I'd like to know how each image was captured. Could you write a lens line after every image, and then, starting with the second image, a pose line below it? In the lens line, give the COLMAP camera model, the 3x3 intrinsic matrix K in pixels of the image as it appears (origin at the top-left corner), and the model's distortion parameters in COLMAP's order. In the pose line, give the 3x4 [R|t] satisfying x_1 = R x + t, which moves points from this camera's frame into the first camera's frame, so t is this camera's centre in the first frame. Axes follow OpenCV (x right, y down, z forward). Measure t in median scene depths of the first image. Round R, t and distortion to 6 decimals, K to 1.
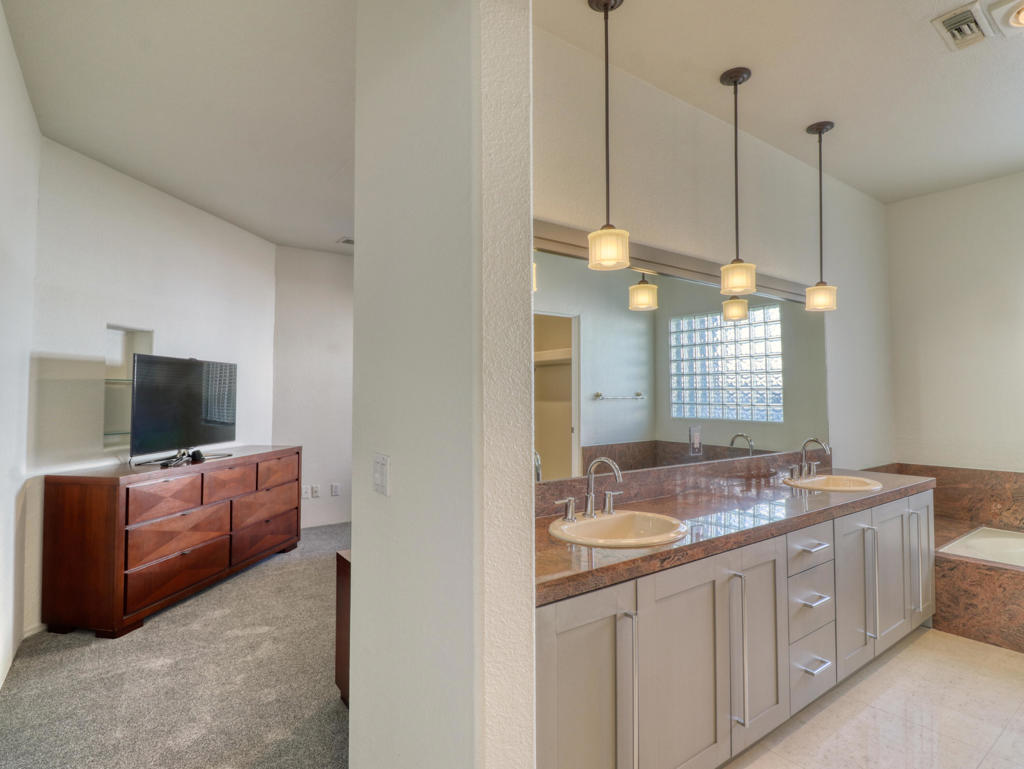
lens RADIAL K [[530.4, 0, 507.9], [0, 530.4, 370.8], [0, 0, 1]] dist [-0.003227, -0.012036]
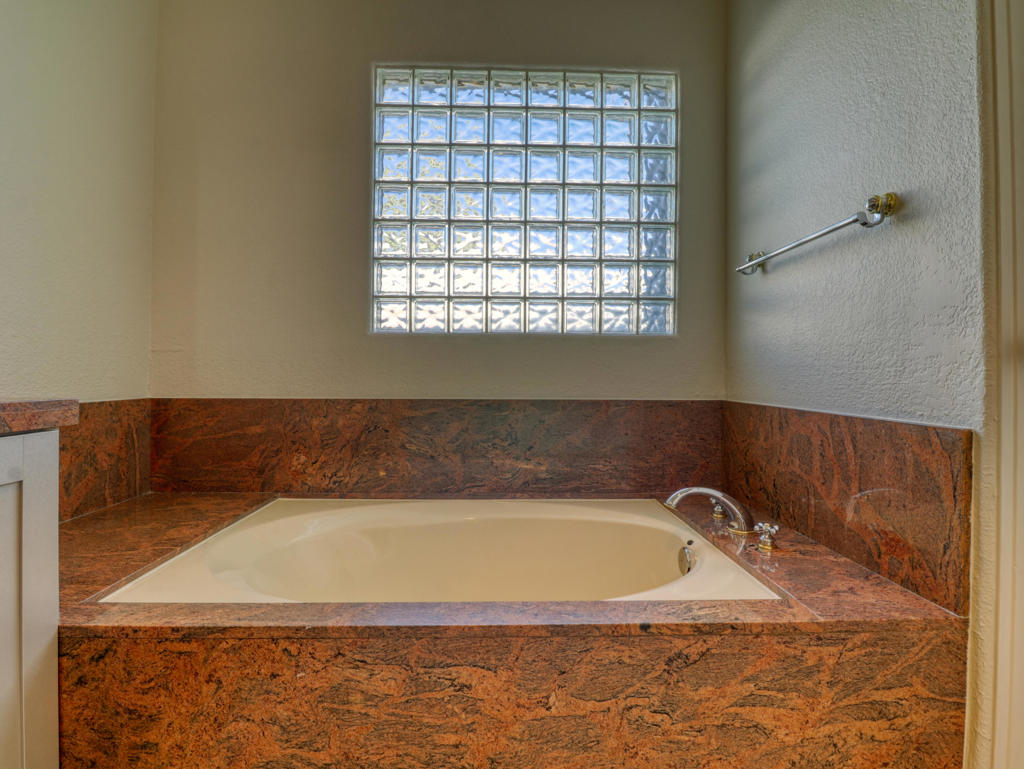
lens RADIAL K [[530.4, 0, 507.9], [0, 530.4, 370.8], [0, 0, 1]] dist [-0.003227, -0.012036]
pose [[0.557647, 0.014085, 0.829959, 0.578207], [-0.048265, 0.998715, 0.015480, 0.141173], [-0.828674, -0.048690, 0.557610, 0.486951]]
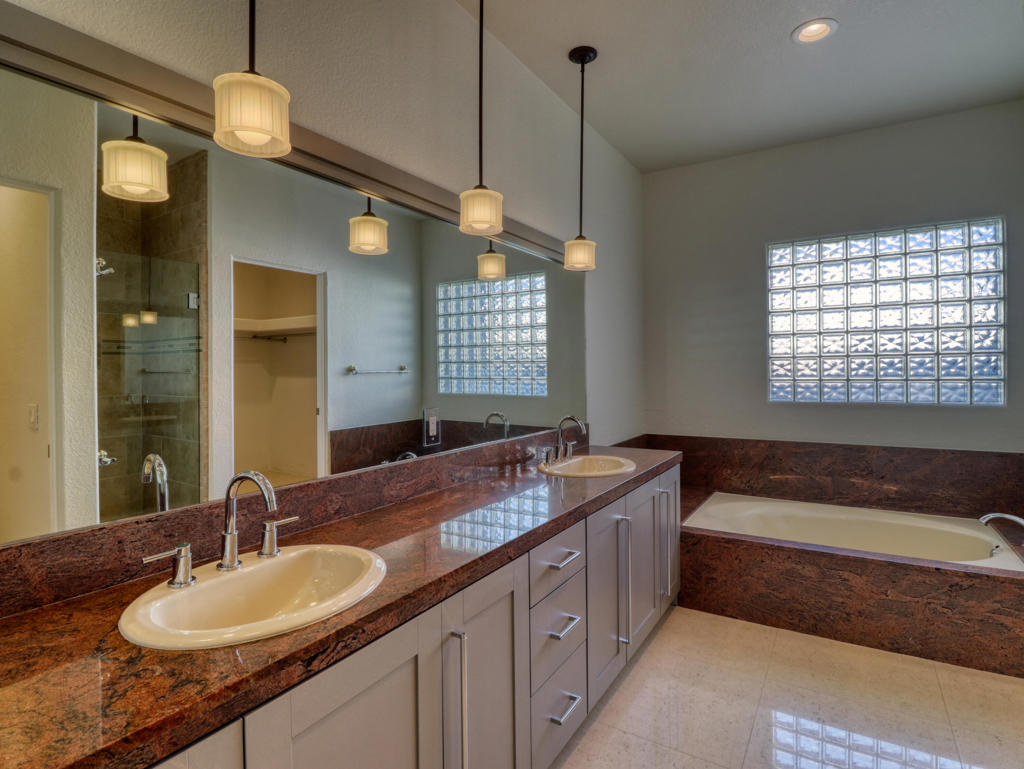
lens RADIAL K [[530.4, 0, 507.9], [0, 530.4, 370.8], [0, 0, 1]] dist [-0.003227, -0.012036]
pose [[0.926205, -0.008506, 0.376925, 0.126247], [-0.009013, 0.998960, 0.044691, 0.012084], [-0.376913, -0.044791, 0.925165, 0.190326]]
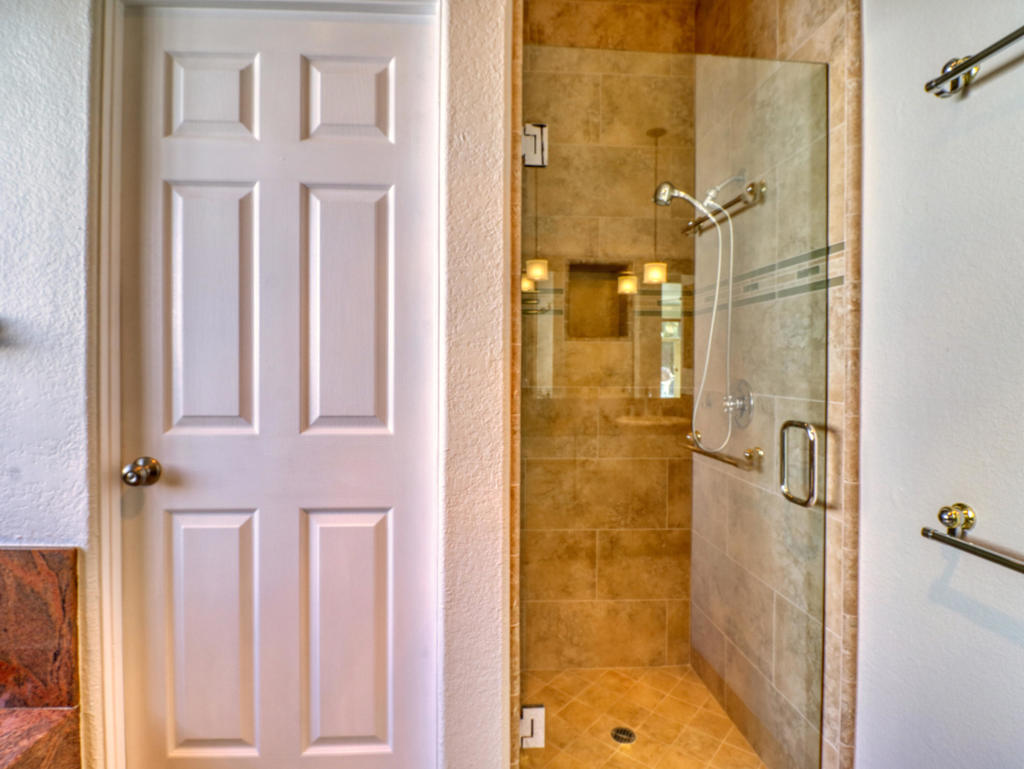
lens RADIAL K [[530.4, 0, 507.9], [0, 530.4, 370.8], [0, 0, 1]] dist [-0.003227, -0.012036]
pose [[-0.849072, -0.007008, 0.528231, 0.545158], [-0.027529, 0.999140, -0.030994, 0.052480], [-0.527559, -0.040858, -0.848535, 0.582872]]
